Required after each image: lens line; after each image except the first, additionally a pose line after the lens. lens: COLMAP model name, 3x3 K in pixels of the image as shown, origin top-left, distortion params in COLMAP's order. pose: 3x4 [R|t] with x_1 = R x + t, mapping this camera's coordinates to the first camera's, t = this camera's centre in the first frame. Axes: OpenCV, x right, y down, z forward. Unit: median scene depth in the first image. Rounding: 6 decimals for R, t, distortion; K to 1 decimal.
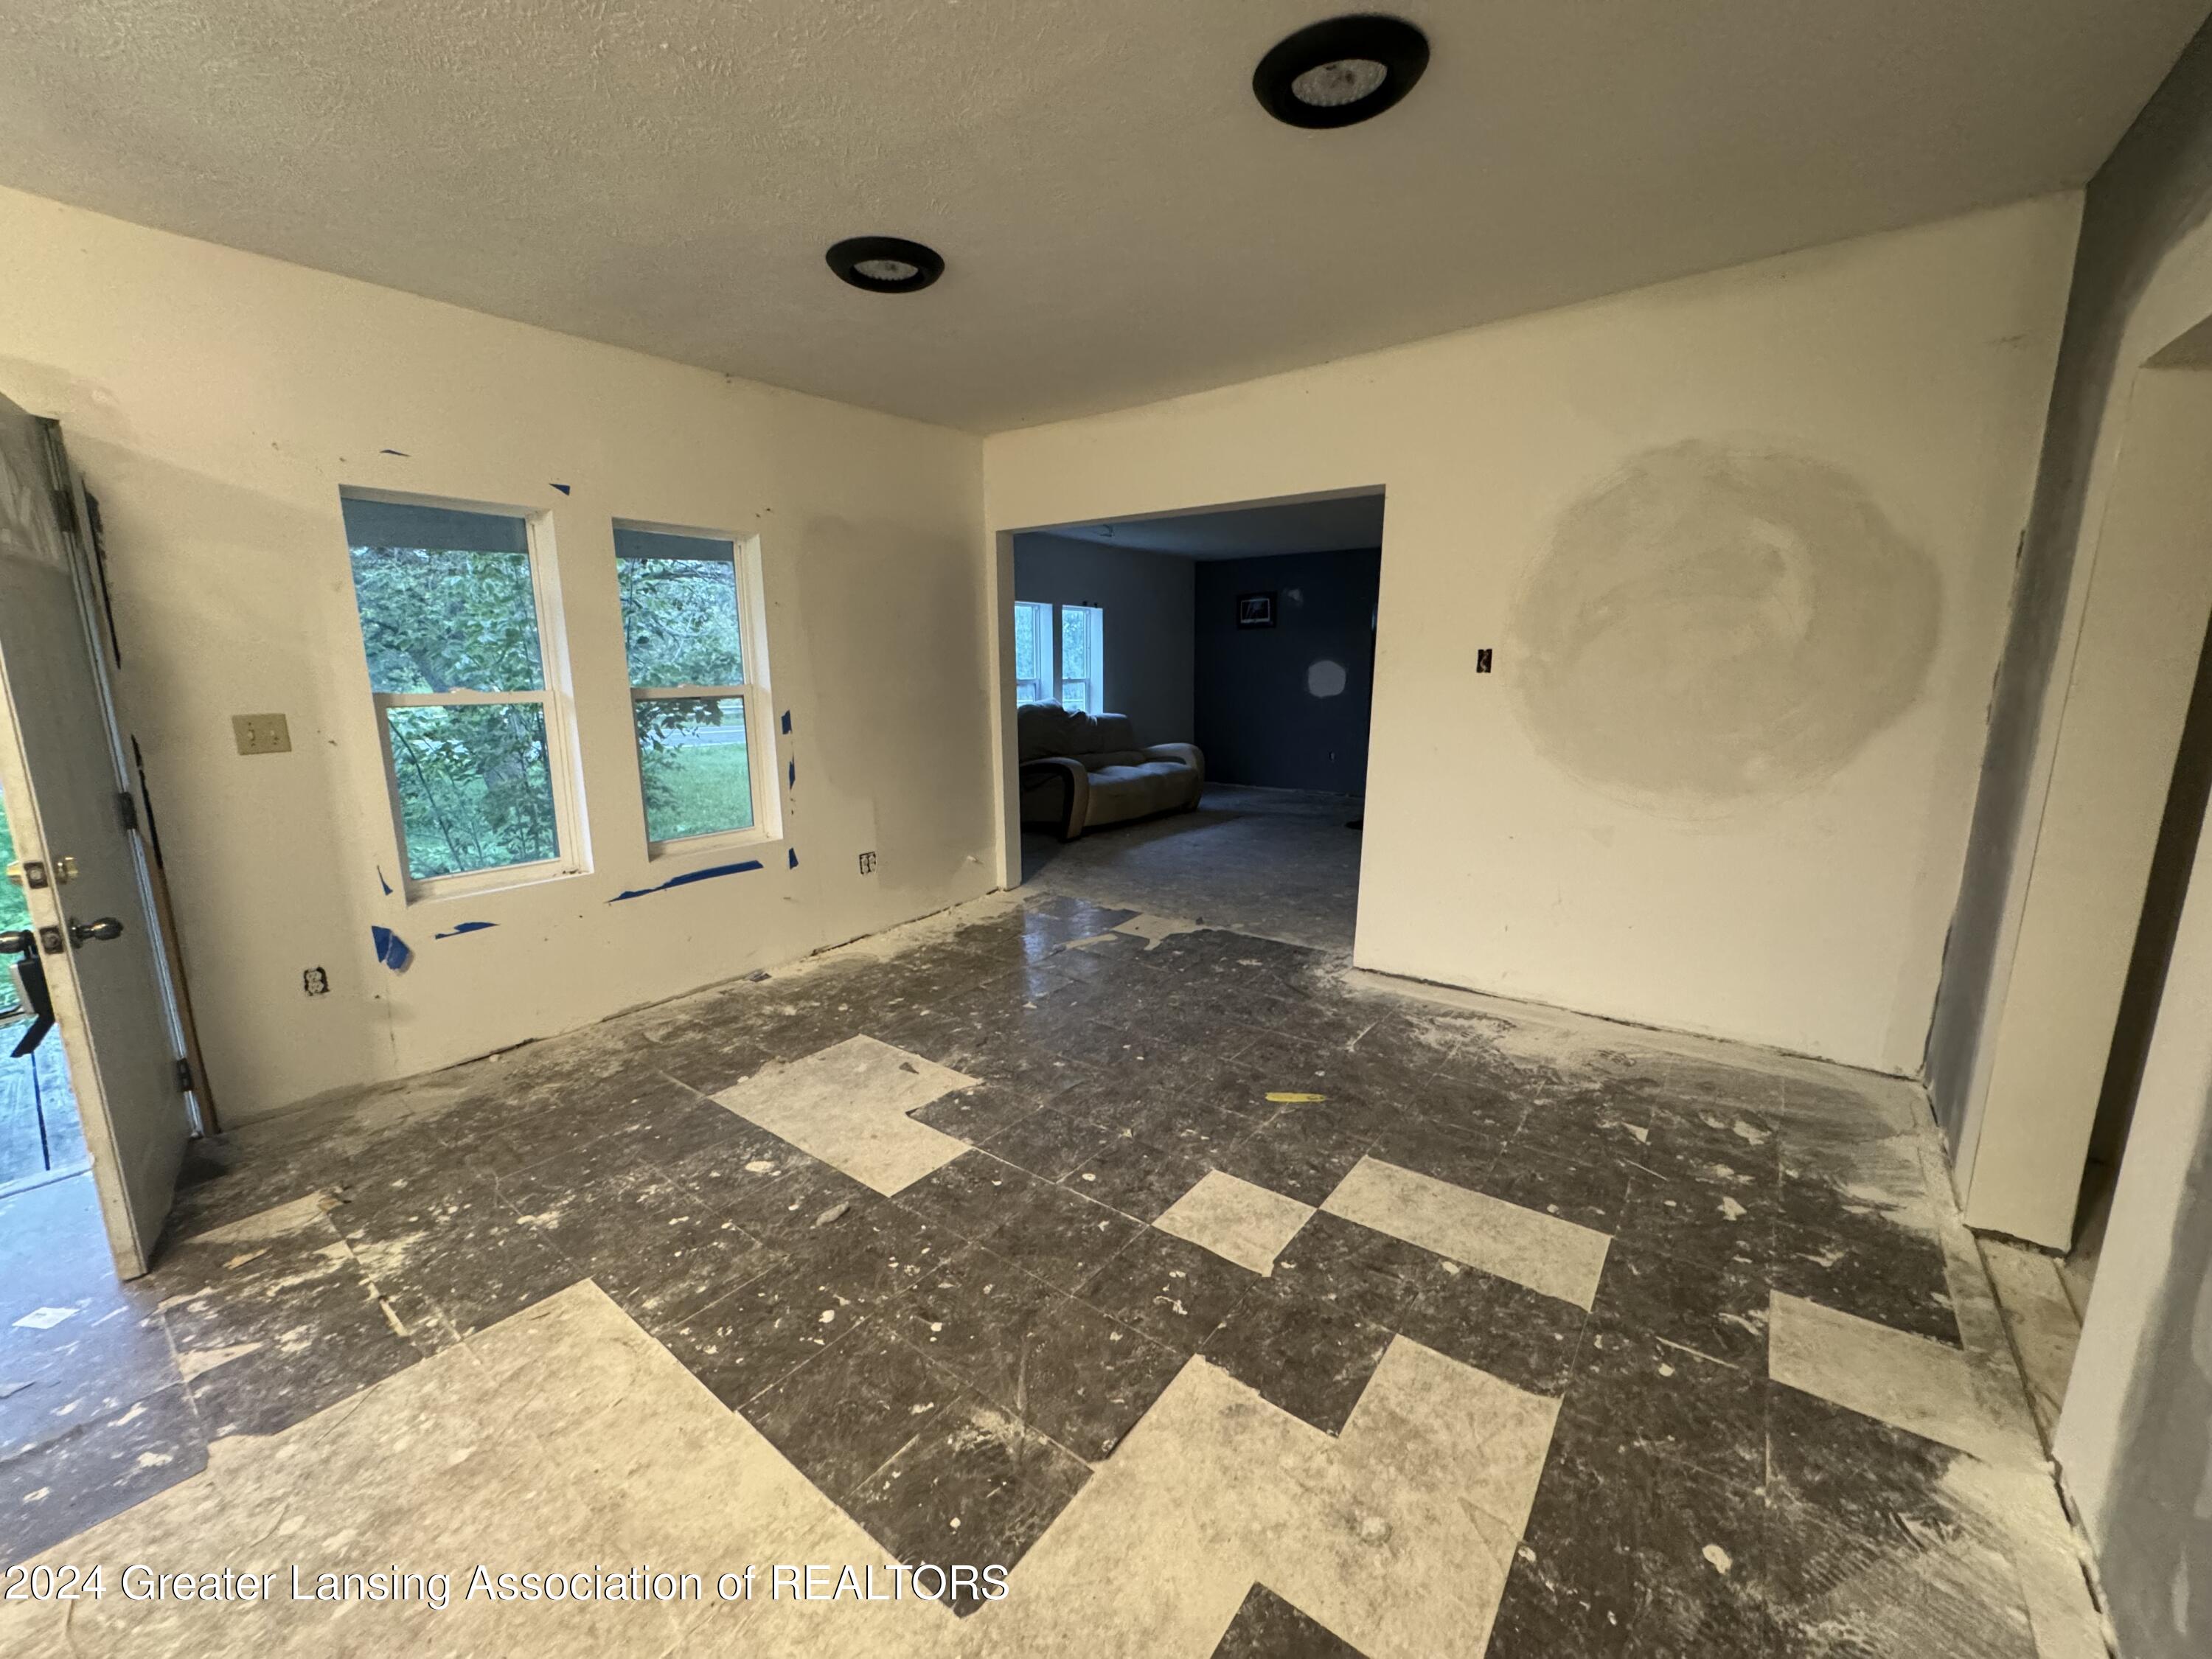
lens RADIAL K [[885.2, 0, 1105.0], [0, 885.2, 823.6], [0, 0, 1]] dist [-0.003123, -0.000240]
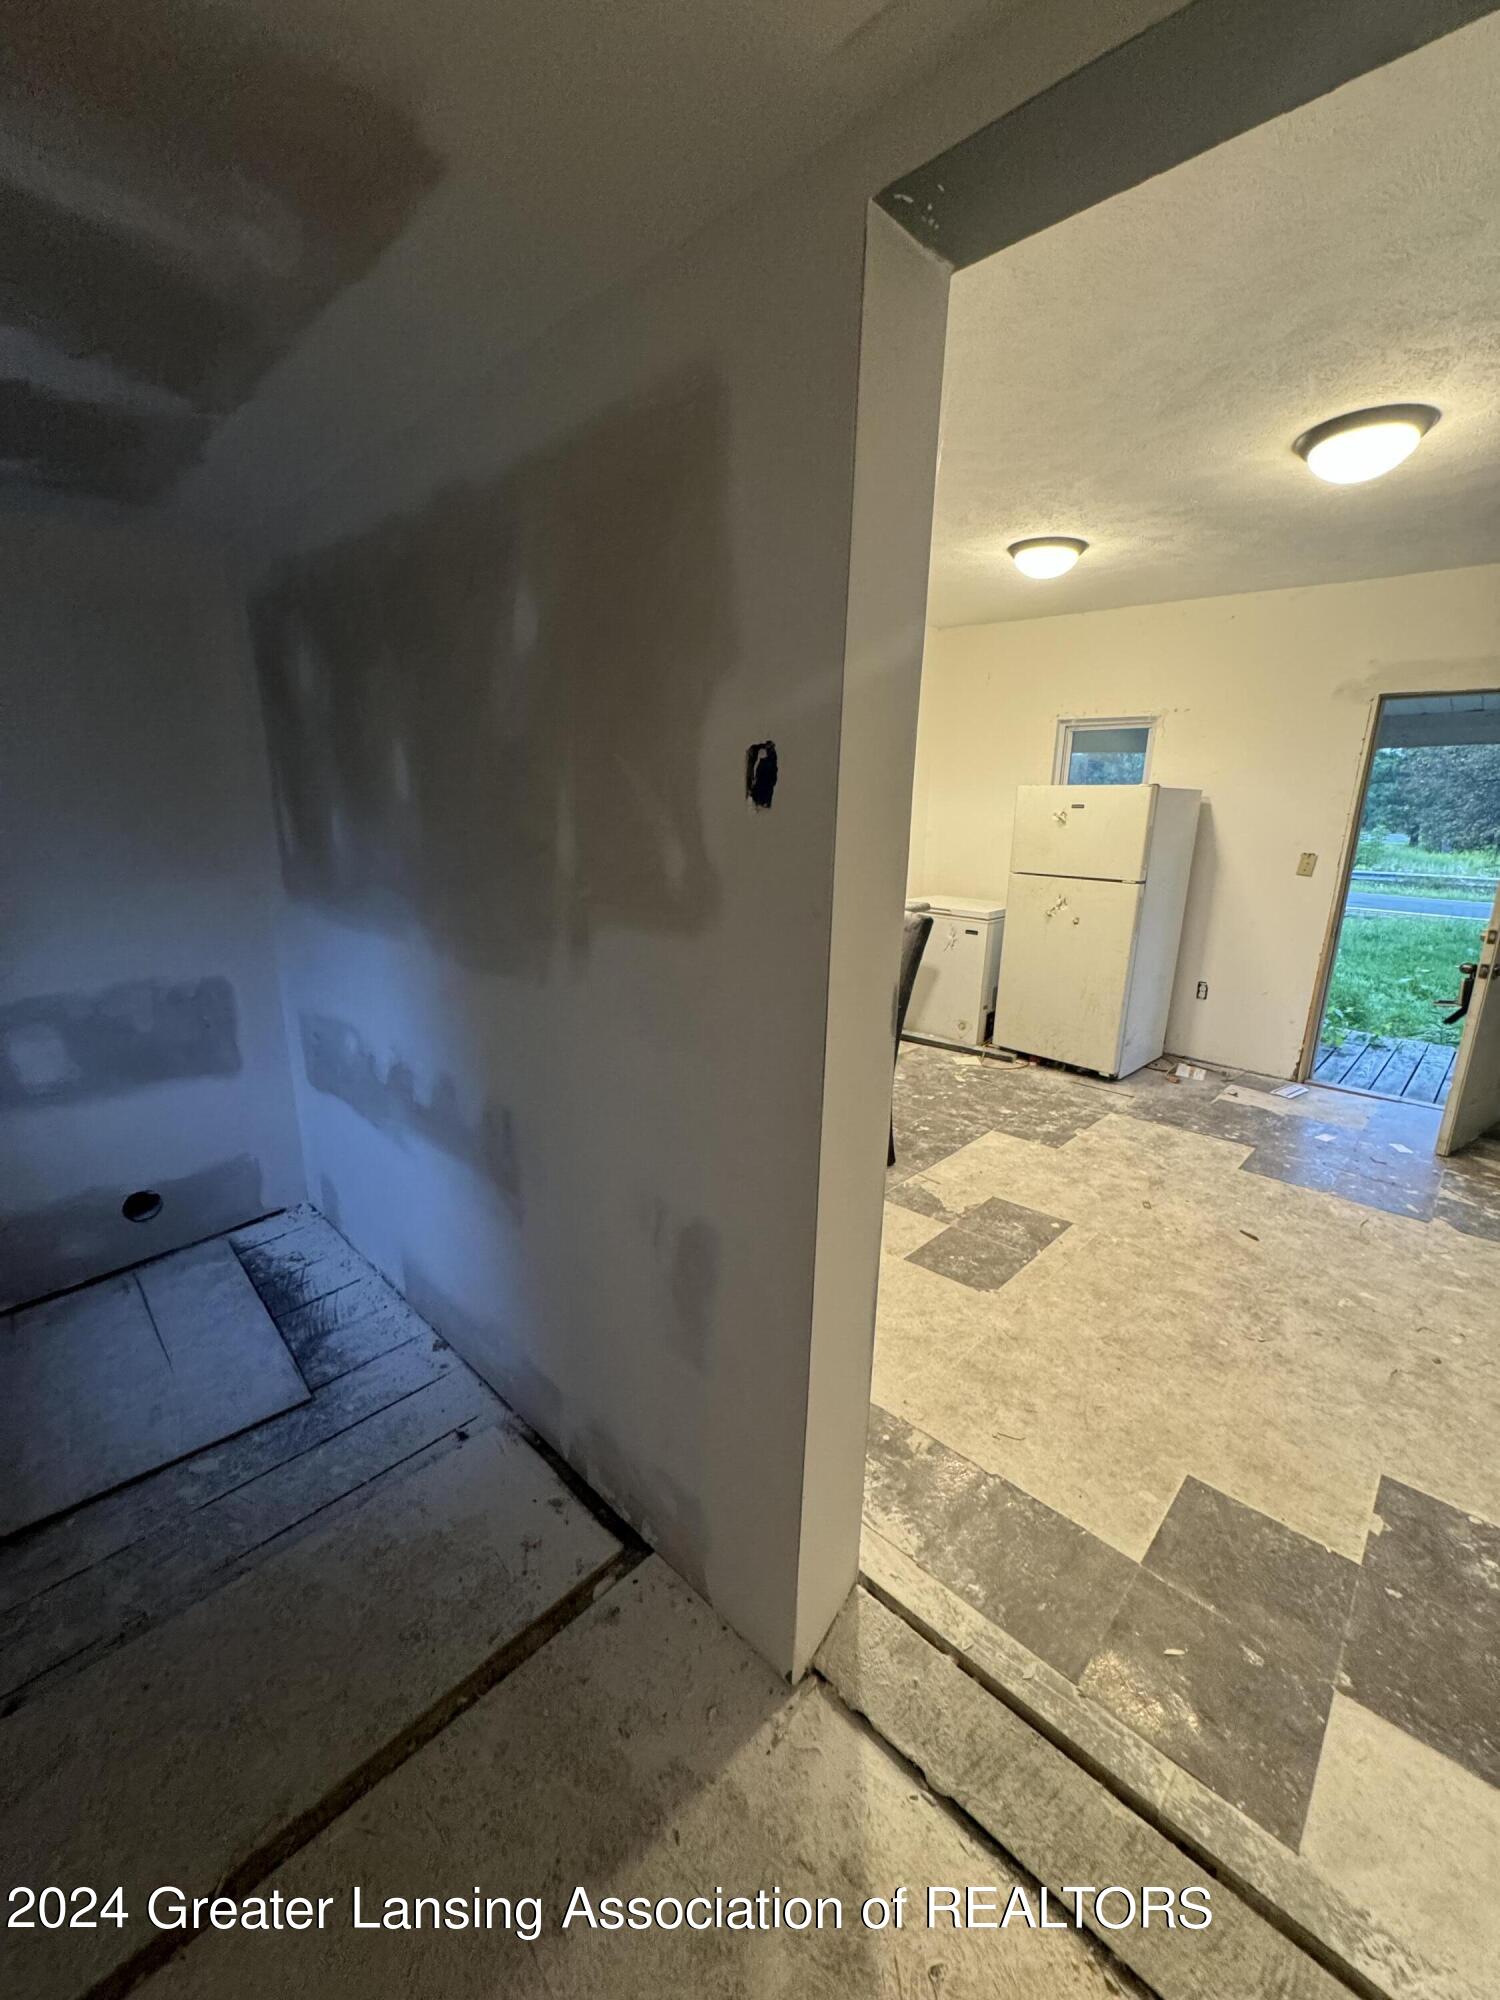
lens RADIAL K [[800.3, 0, 752.3], [0, 800.3, 1000.3], [0, 0, 1]] dist [-0.003123, -0.000240]
pose [[-0.102385, 0.240115, -0.965330, 0.697853], [-0.205507, 0.944389, 0.256702, 0.072175], [0.973285, 0.224665, -0.047346, -0.484251]]
